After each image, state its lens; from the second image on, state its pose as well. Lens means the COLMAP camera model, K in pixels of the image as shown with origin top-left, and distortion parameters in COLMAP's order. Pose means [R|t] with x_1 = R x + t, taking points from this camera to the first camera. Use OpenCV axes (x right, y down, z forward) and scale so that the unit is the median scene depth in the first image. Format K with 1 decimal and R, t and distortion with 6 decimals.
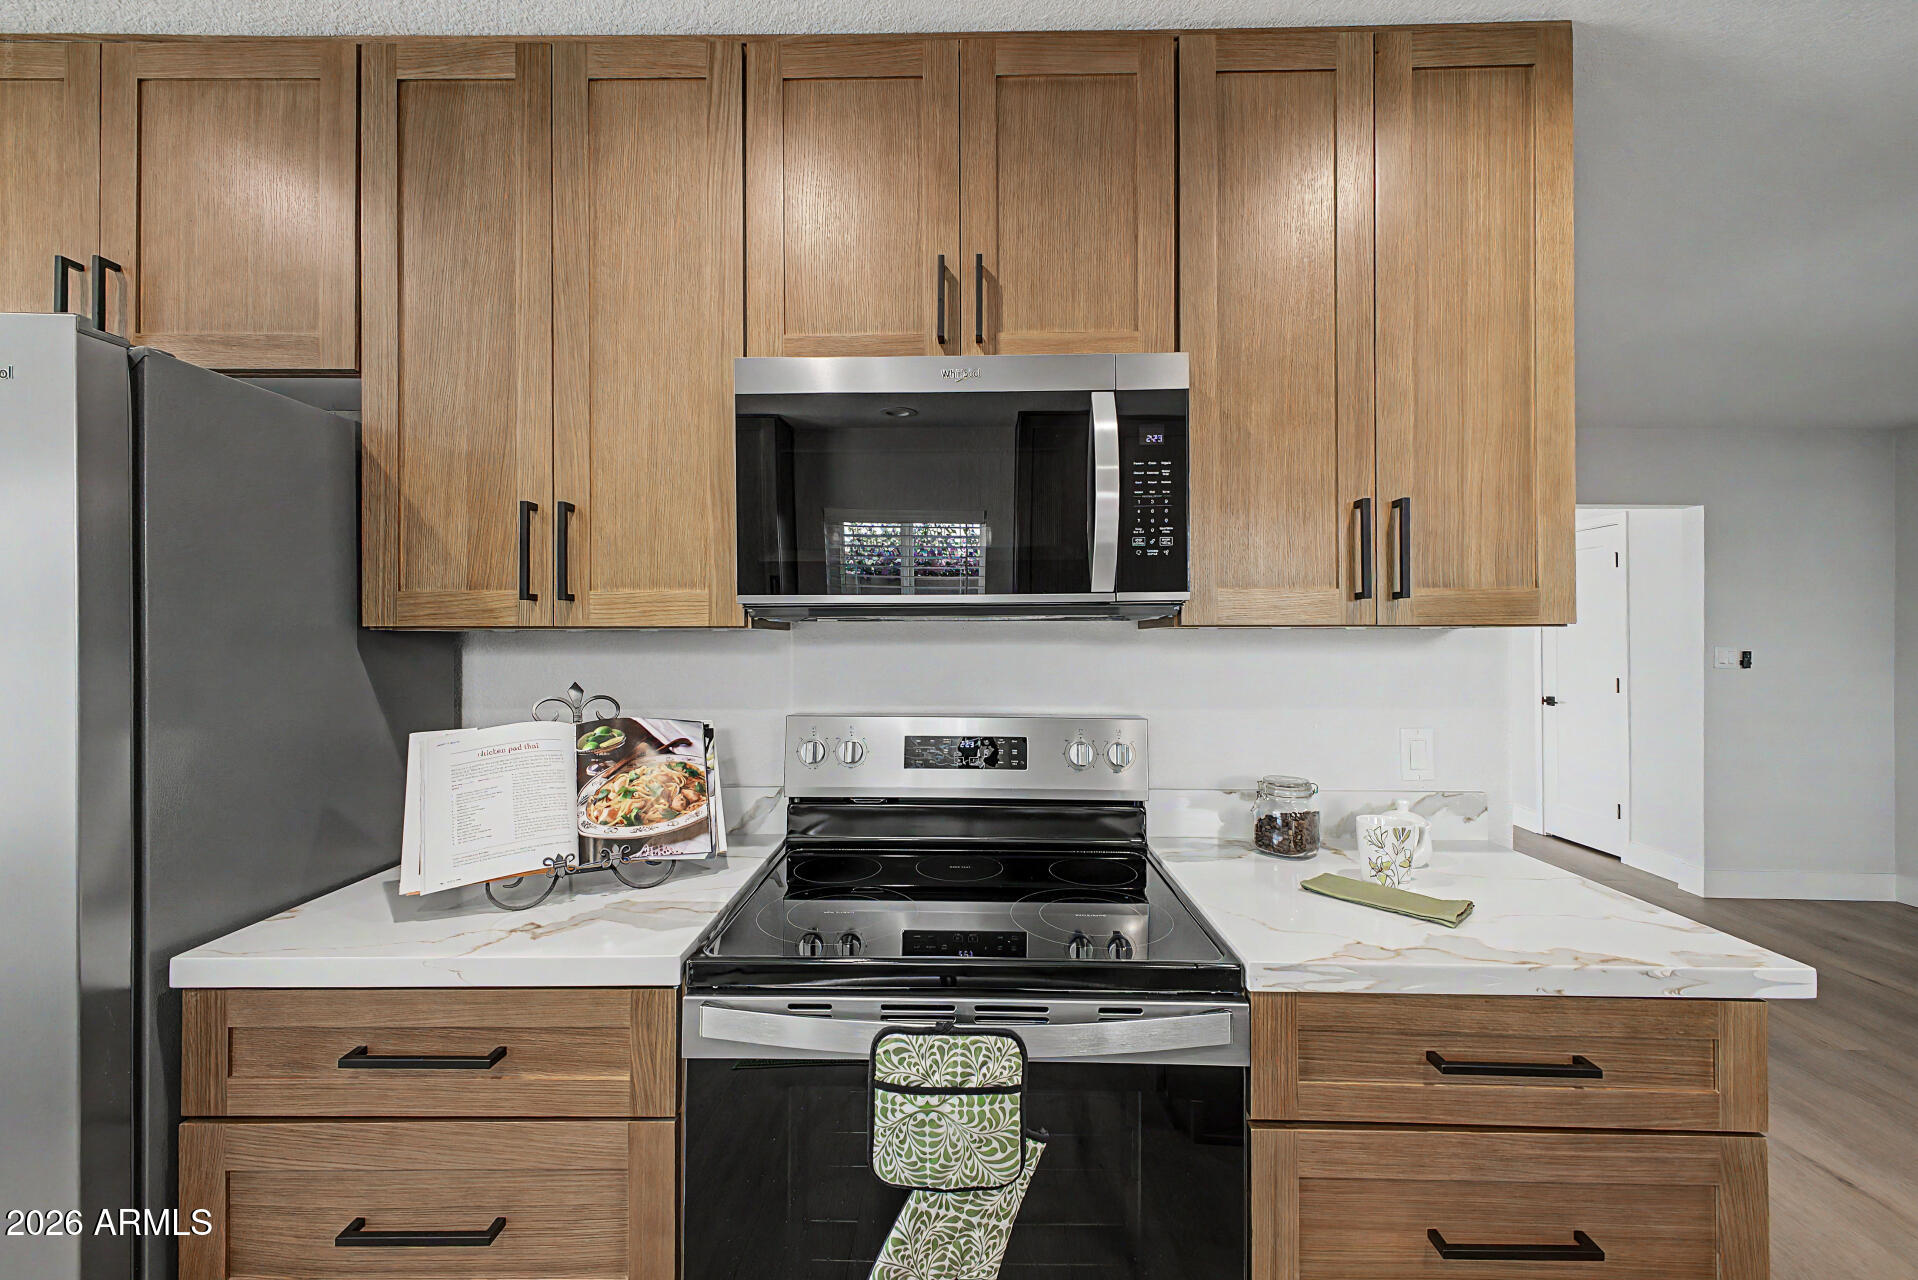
lens RADIAL K [[775.9, 0, 949.8], [0, 775.9, 630.1], [0, 0, 1]] dist [0.023999, -0.001490]
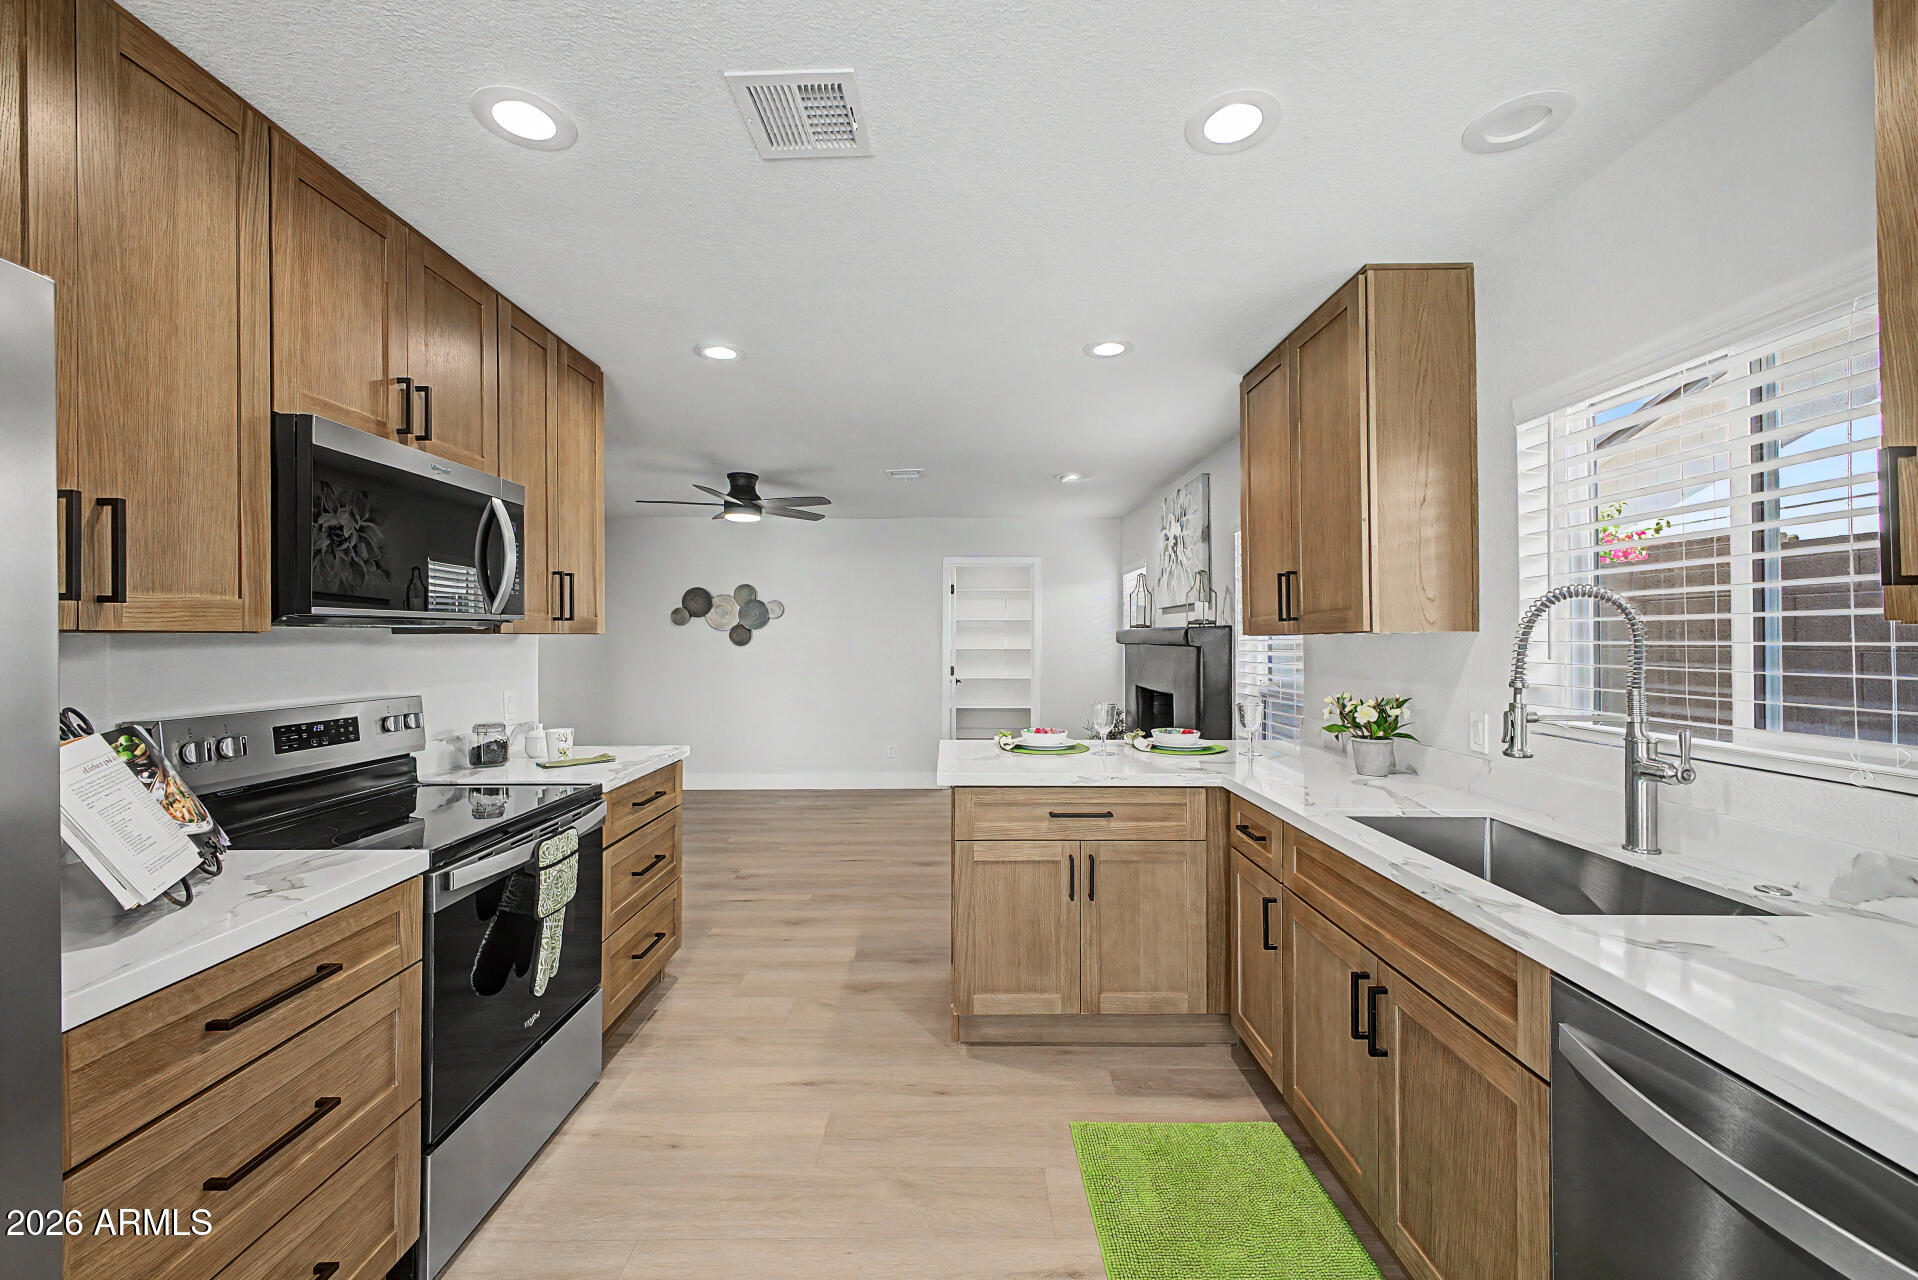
lens RADIAL K [[775.9, 0, 950.9], [0, 775.9, 635.1], [0, 0, 1]] dist [0.023999, -0.001490]
pose [[-0.030671, 0.009772, 0.999482, -1.273629], [-0.006998, 0.999926, -0.009991, 0.004522], [-0.999505, -0.007301, -0.030600, 0.023393]]
